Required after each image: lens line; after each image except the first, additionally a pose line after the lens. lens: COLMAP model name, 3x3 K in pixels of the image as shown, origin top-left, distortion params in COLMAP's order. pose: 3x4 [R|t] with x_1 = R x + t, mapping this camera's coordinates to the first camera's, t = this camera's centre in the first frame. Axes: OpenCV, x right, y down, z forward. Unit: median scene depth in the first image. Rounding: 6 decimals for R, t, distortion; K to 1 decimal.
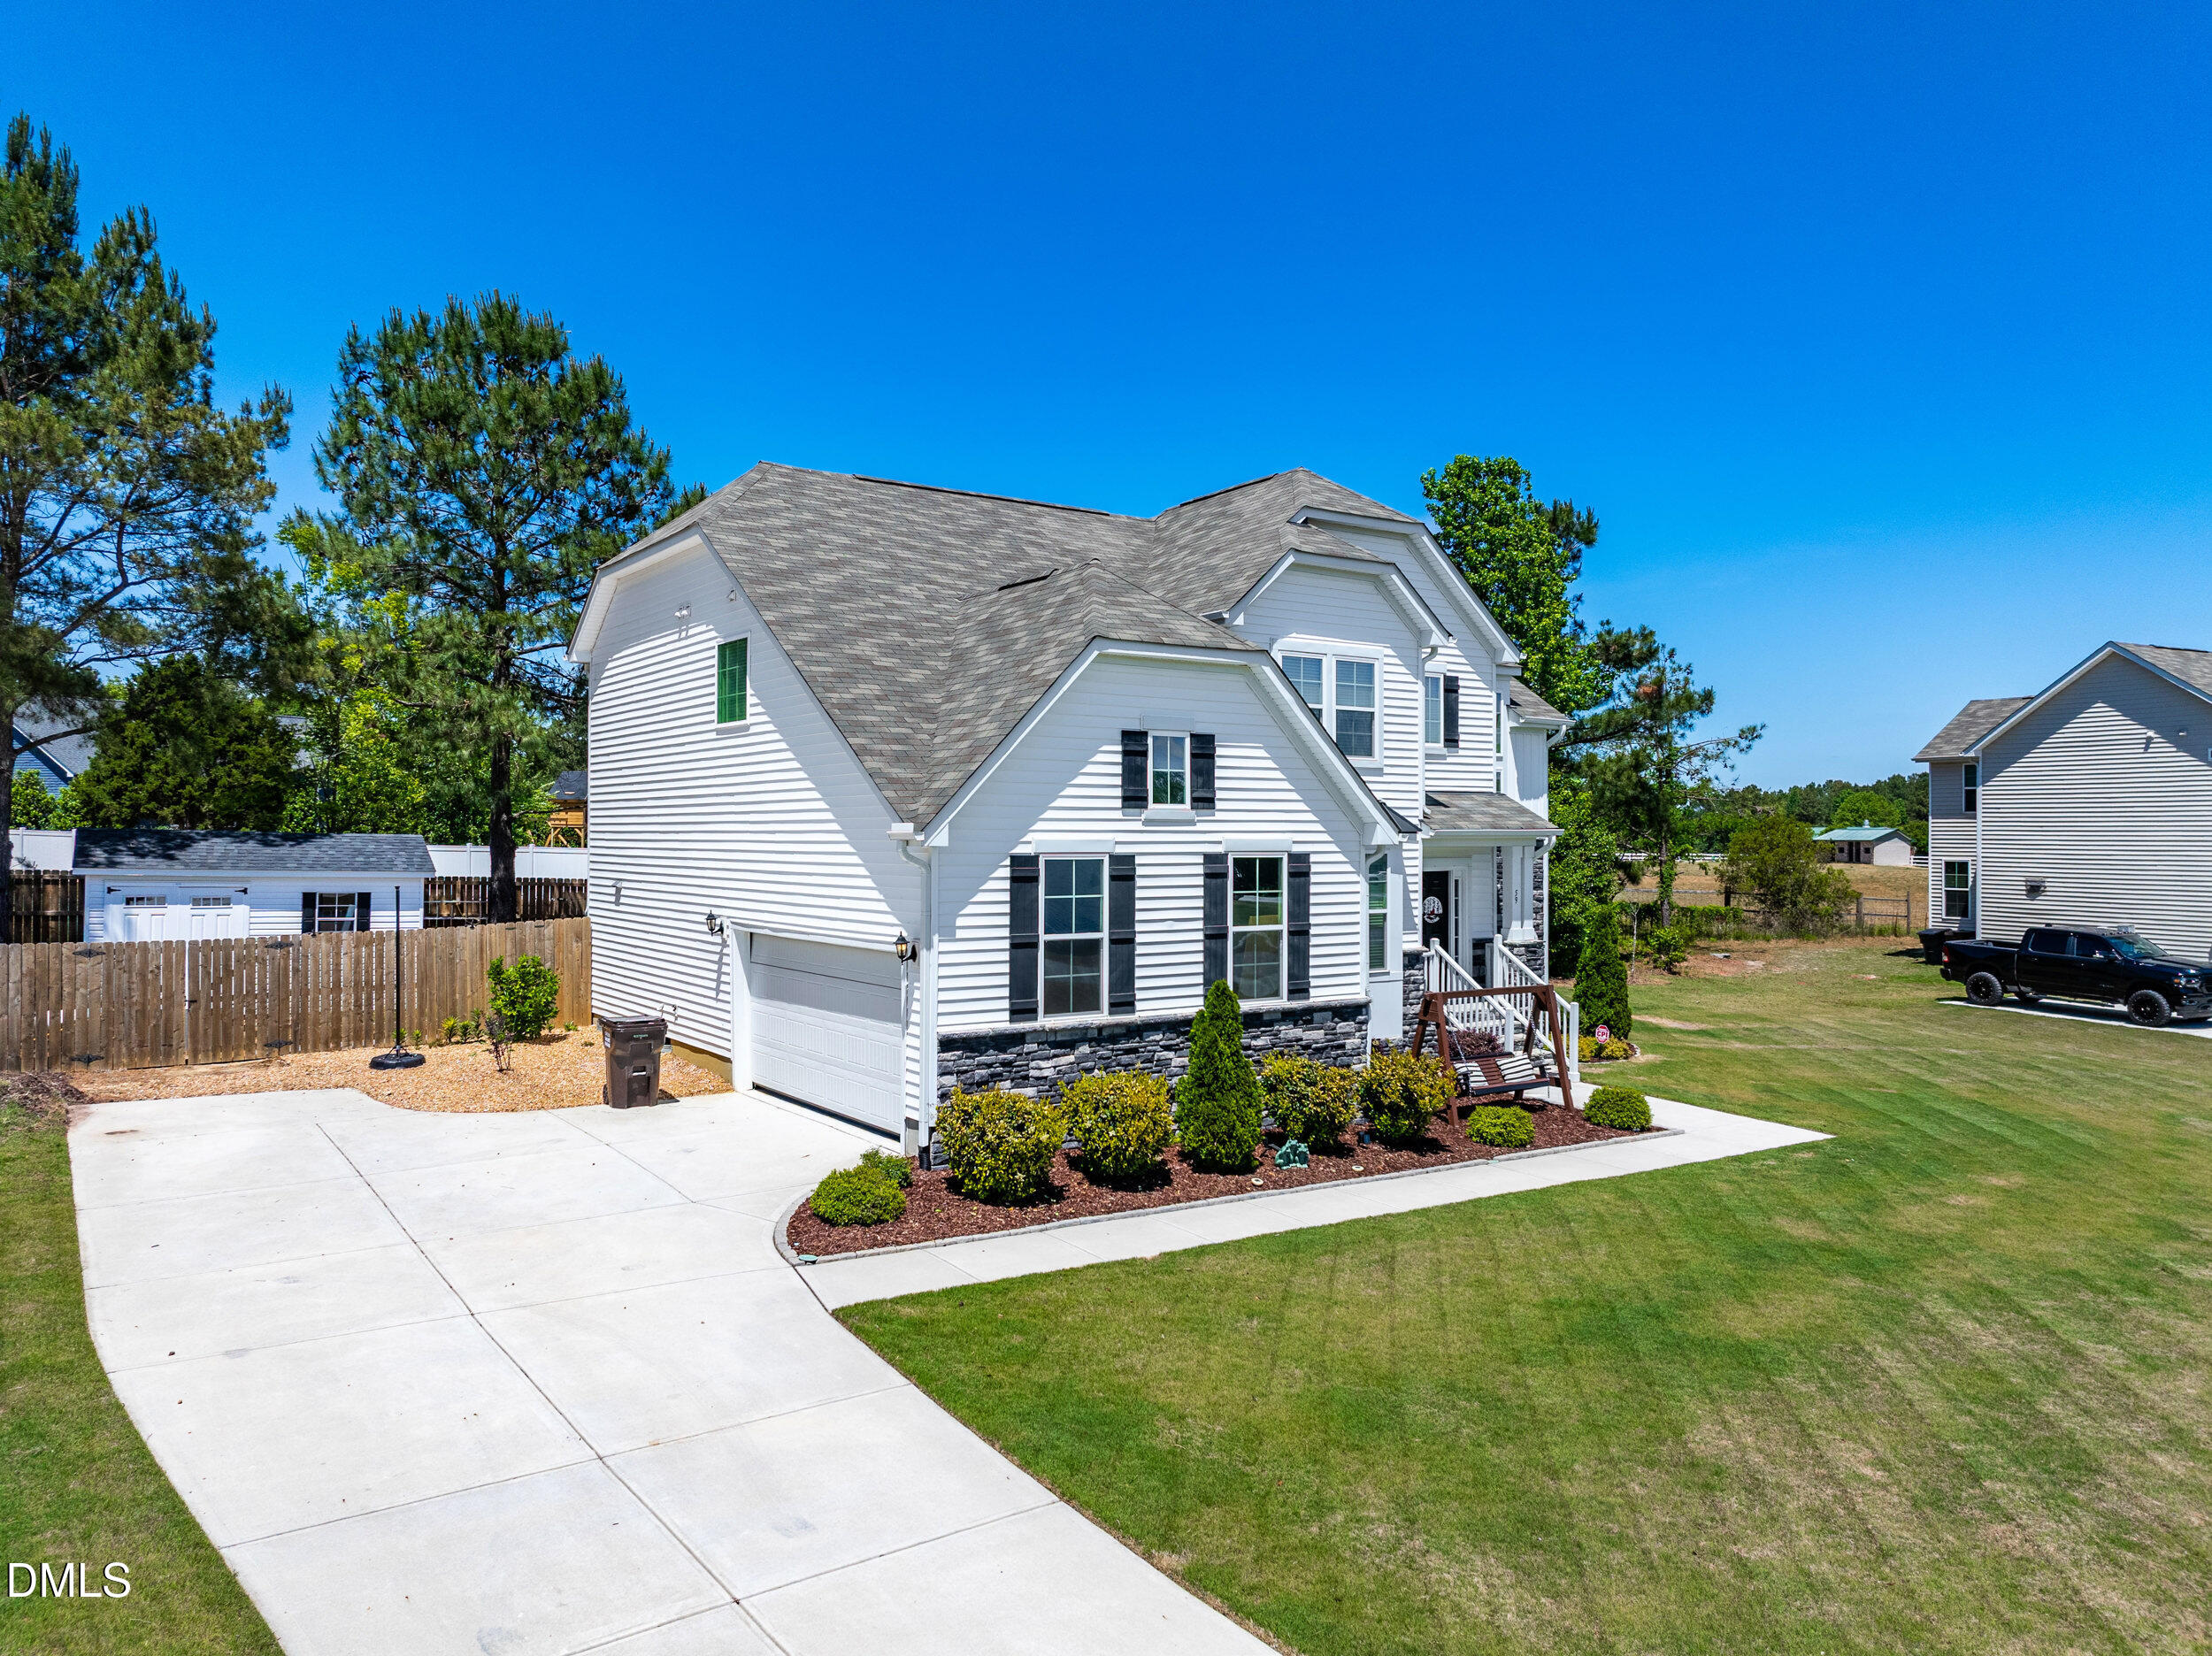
lens RADIAL K [[1537.2, 0, 1104.9], [0, 1537.2, 831.8], [0, 0, 1]] dist [-0.004936, 0.002172]
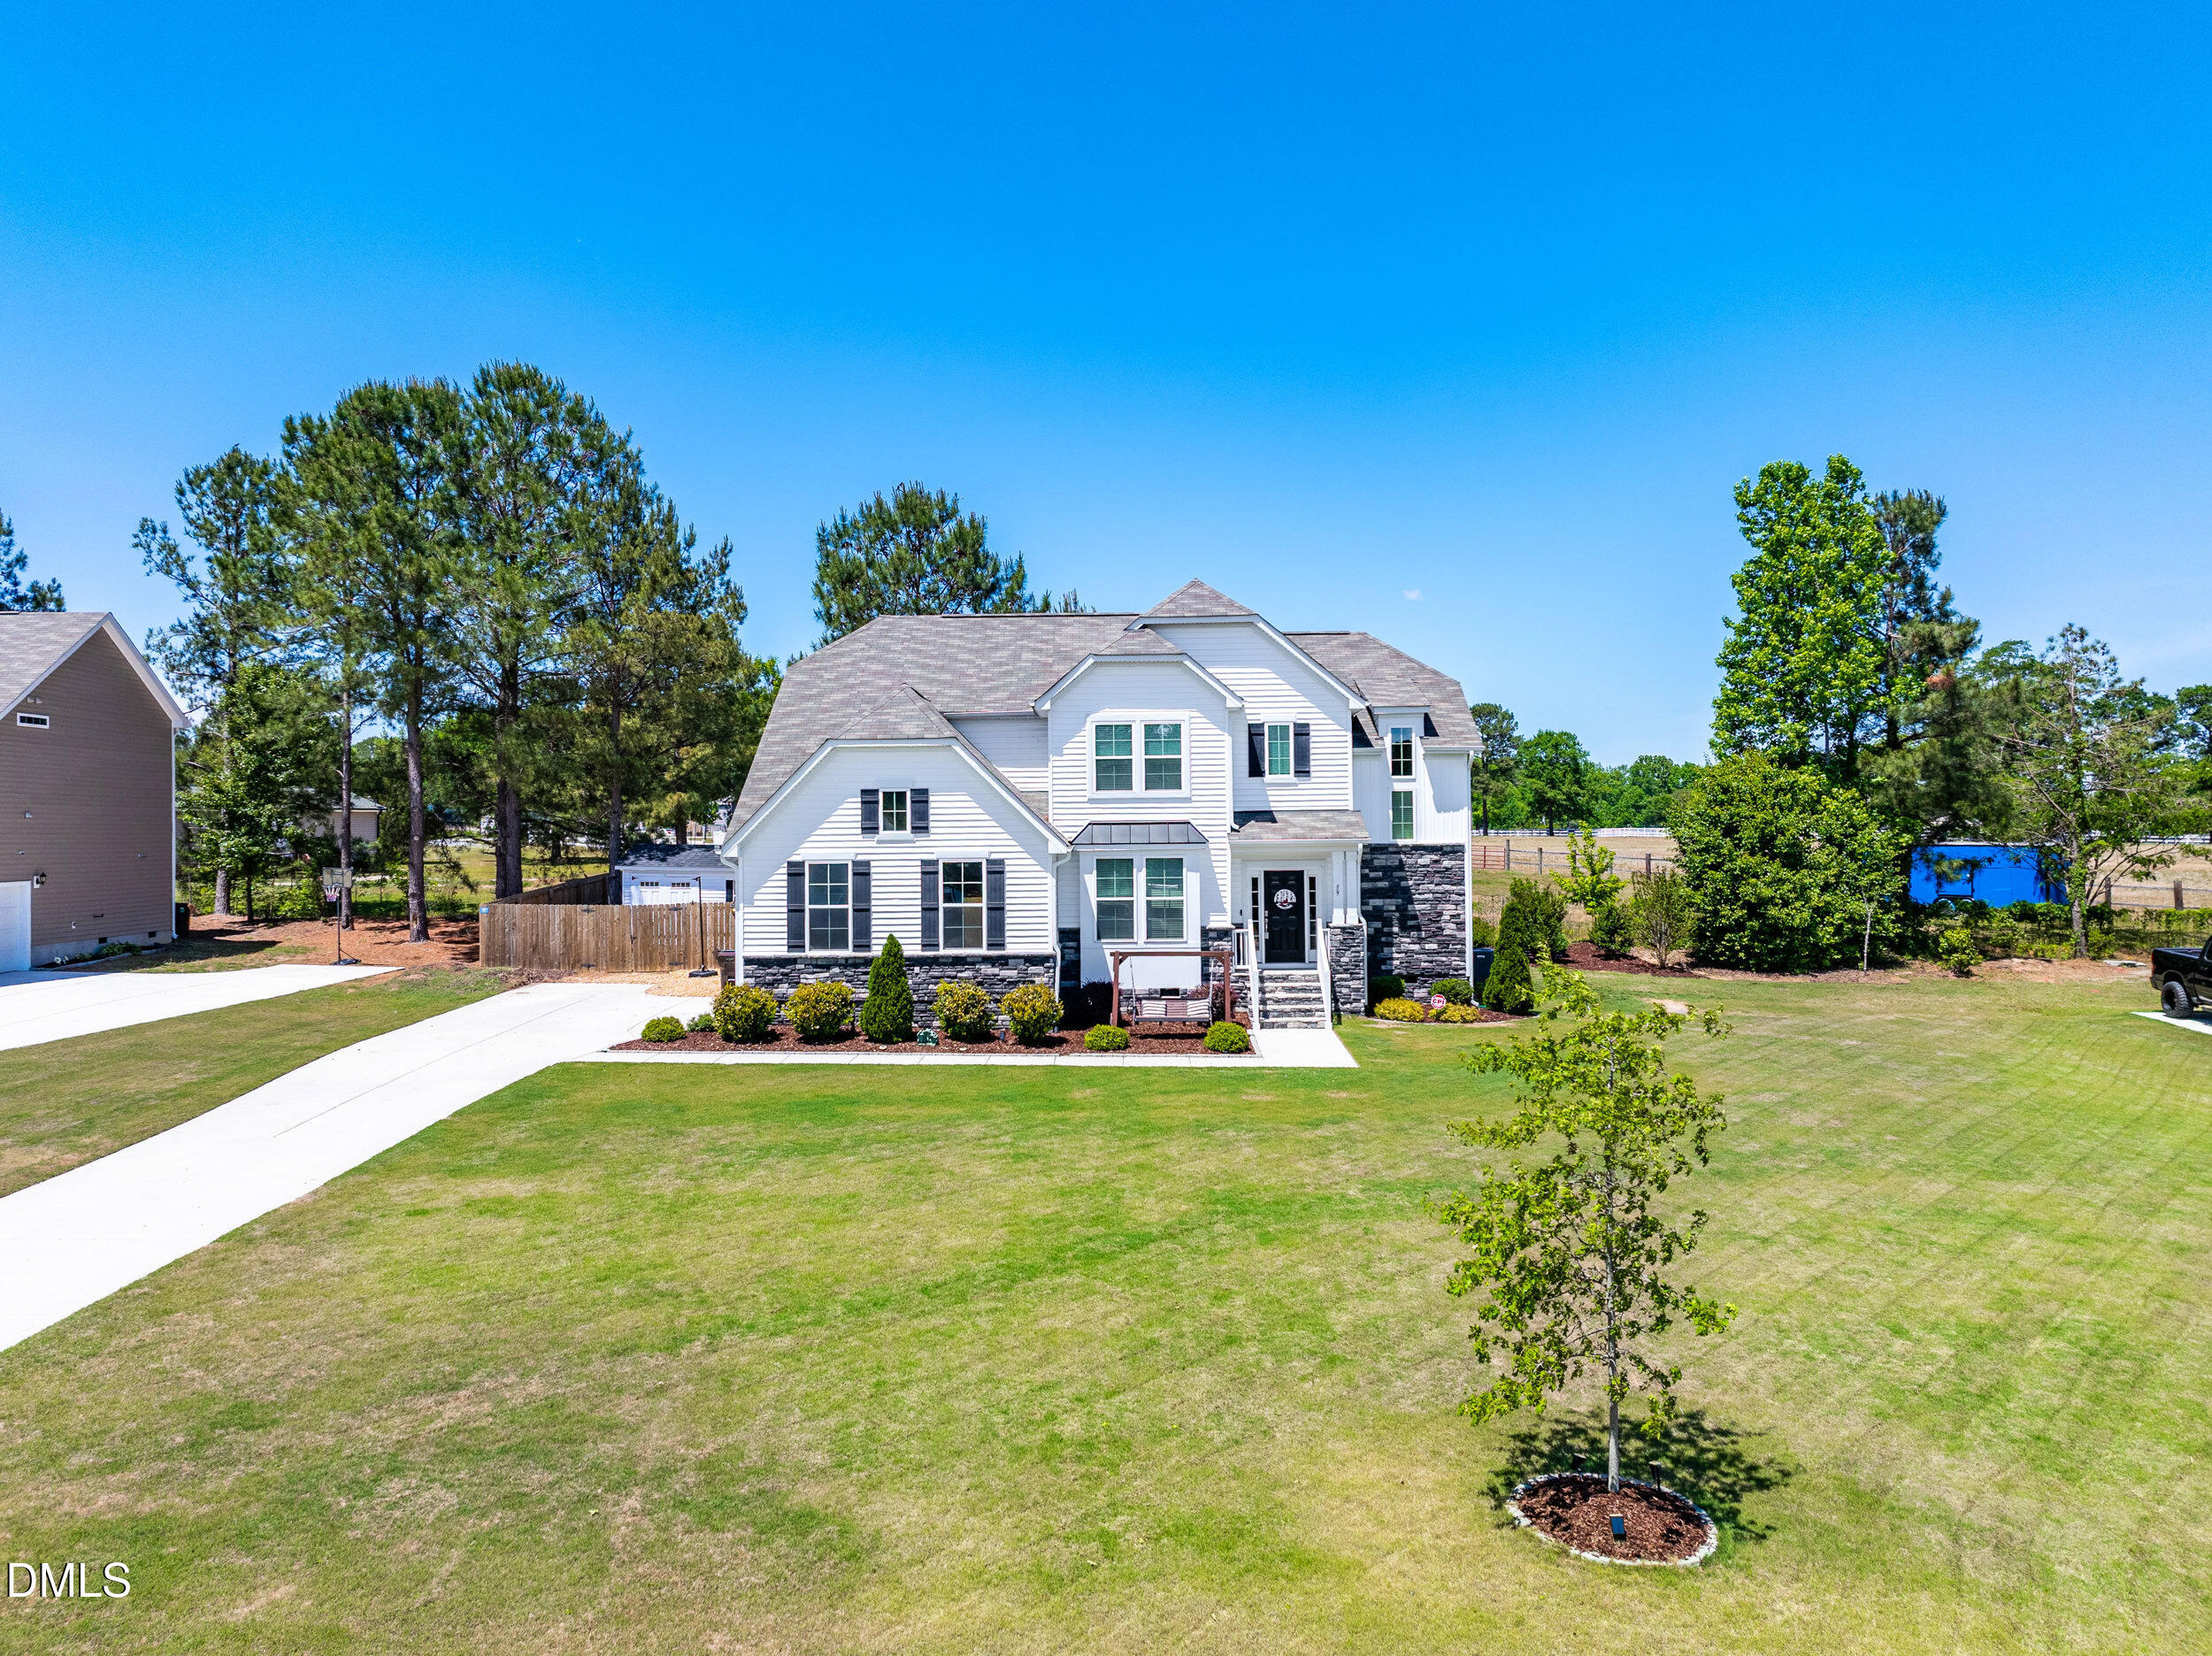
lens RADIAL K [[1592.0, 0, 1106.0], [0, 1592.0, 828.0], [0, 0, 1]] dist [-0.003342, -0.001686]
pose [[0.815620, -0.010960, -0.578484, 1.174980], [0.012471, 0.999921, -0.001362, -0.014950], [0.578453, -0.006104, 0.815693, -0.288548]]
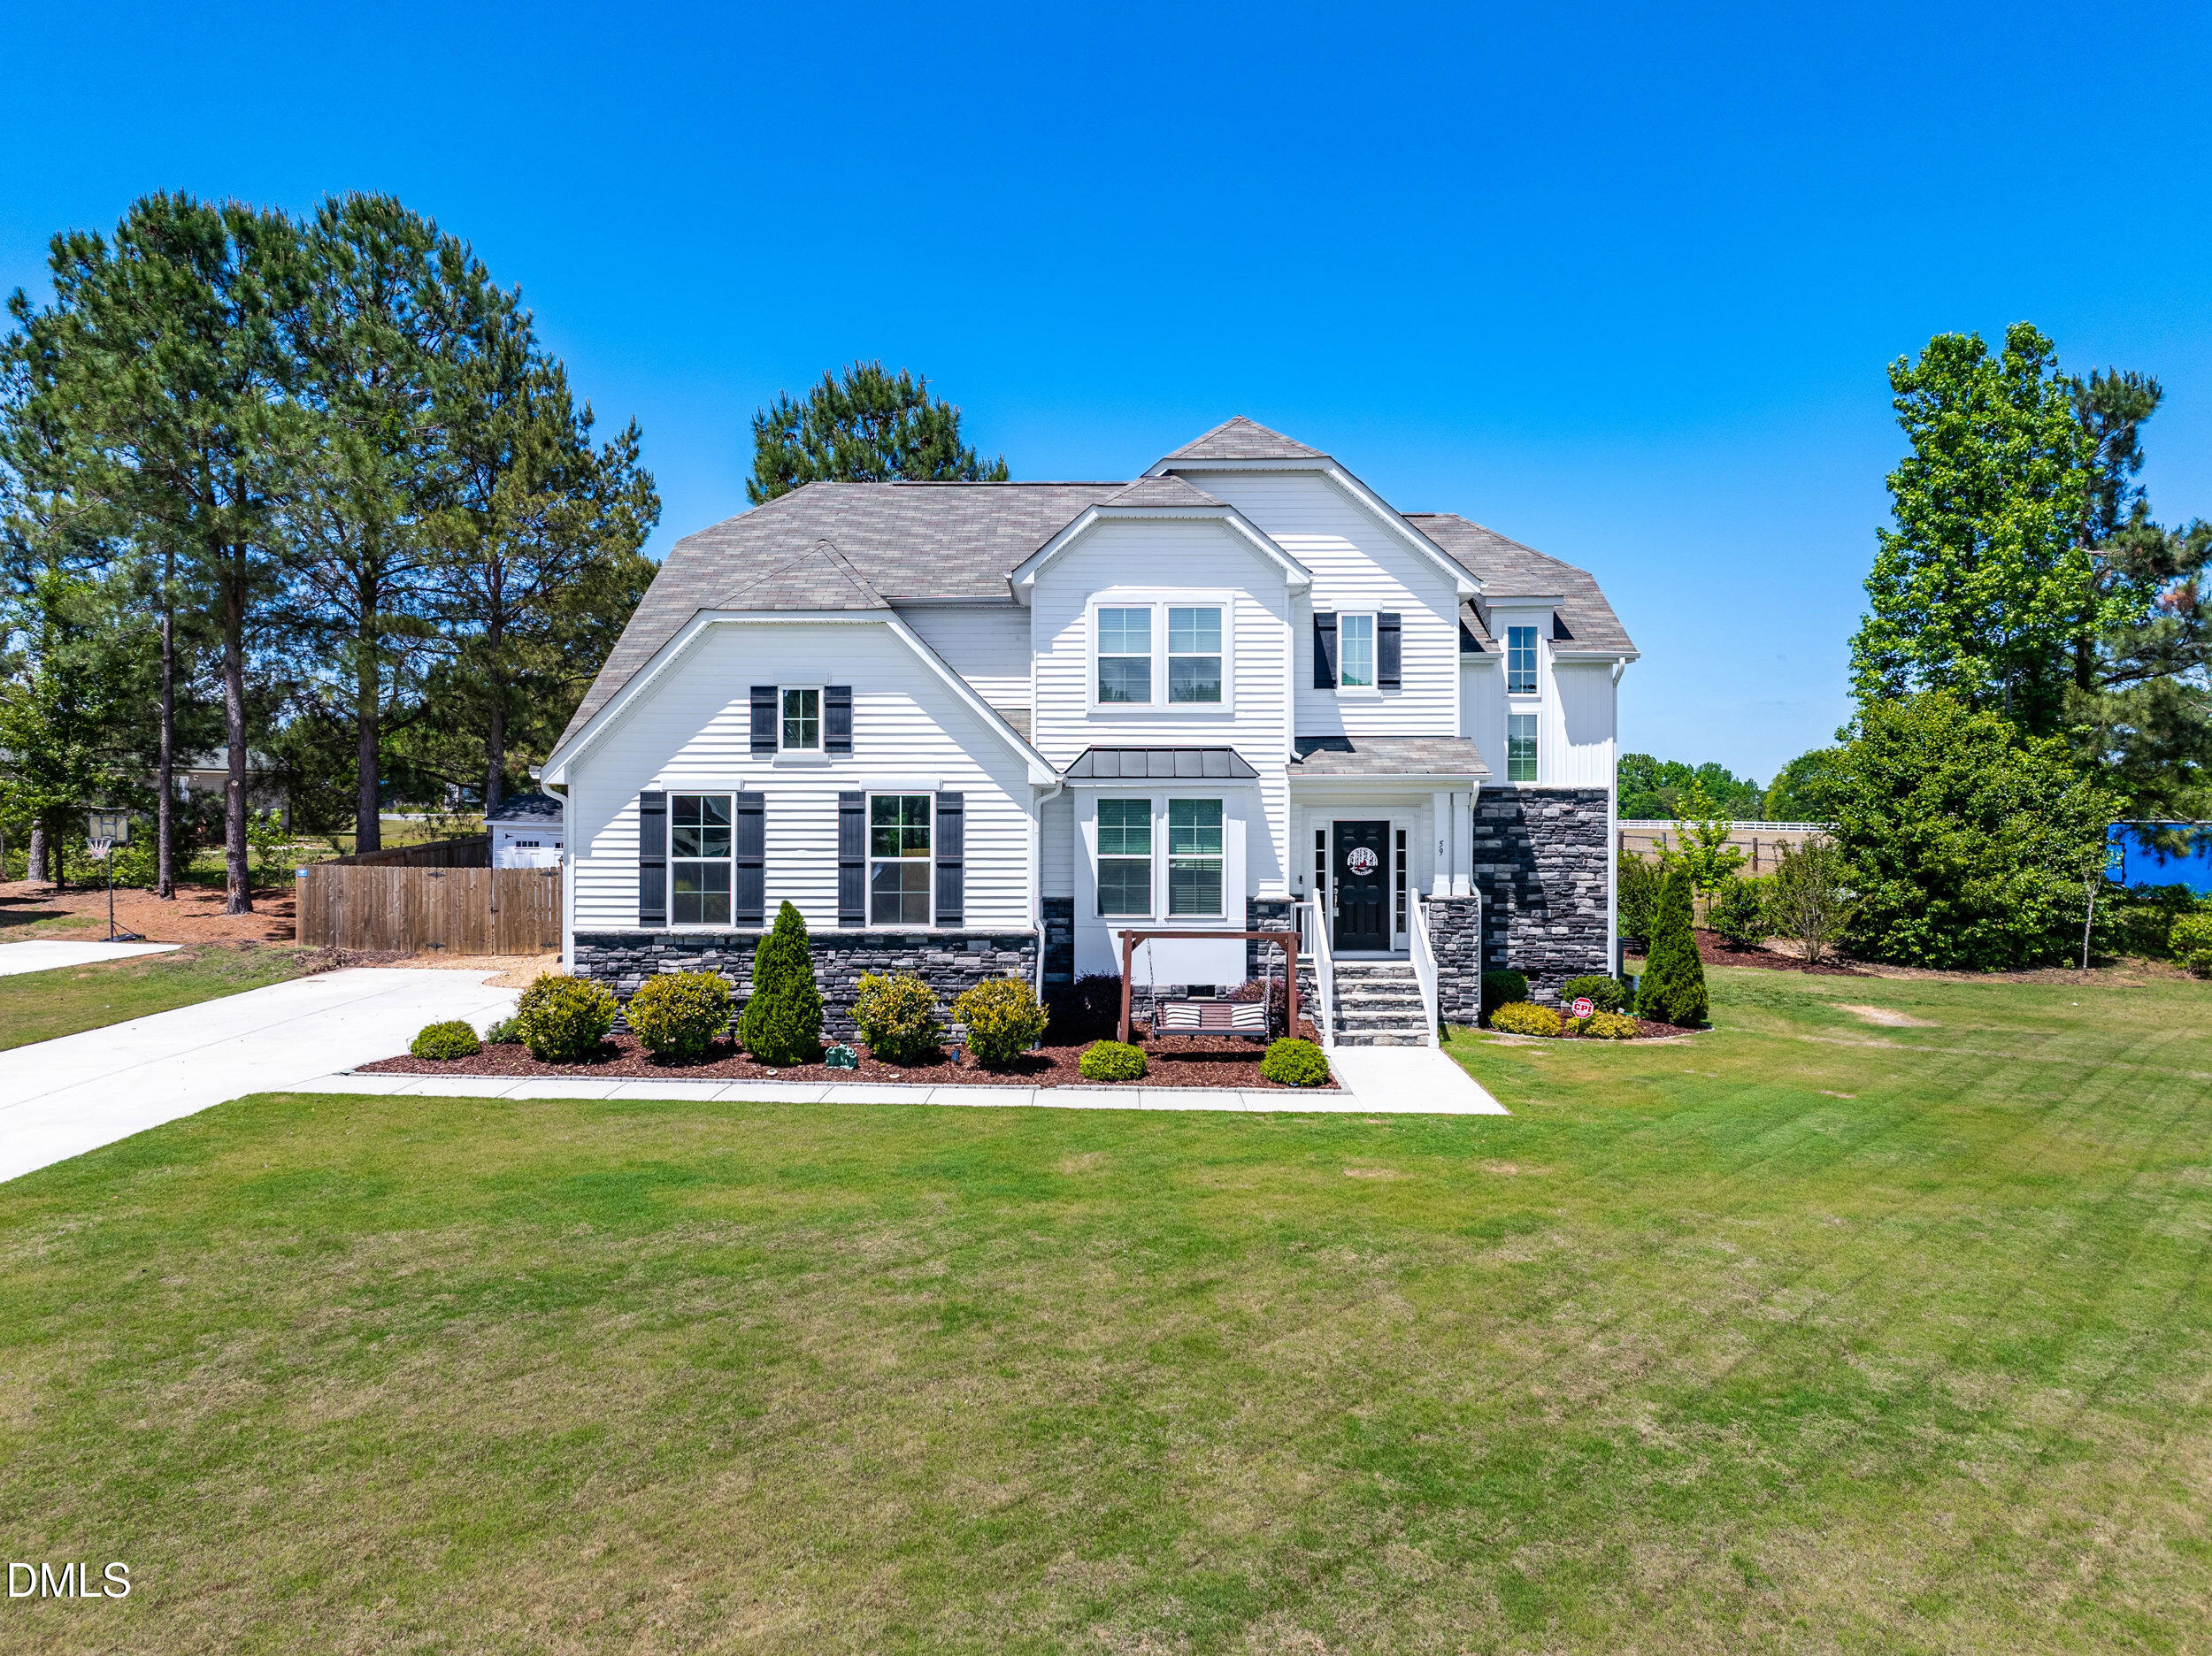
lens RADIAL K [[1537.2, 0, 1104.9], [0, 1537.2, 831.8], [0, 0, 1]] dist [-0.004936, 0.002172]
pose [[0.819058, 0.001202, -0.573709, 0.830437], [0.001687, 0.999988, 0.004504, 0.036995], [0.573708, -0.004657, 0.819047, 0.174779]]
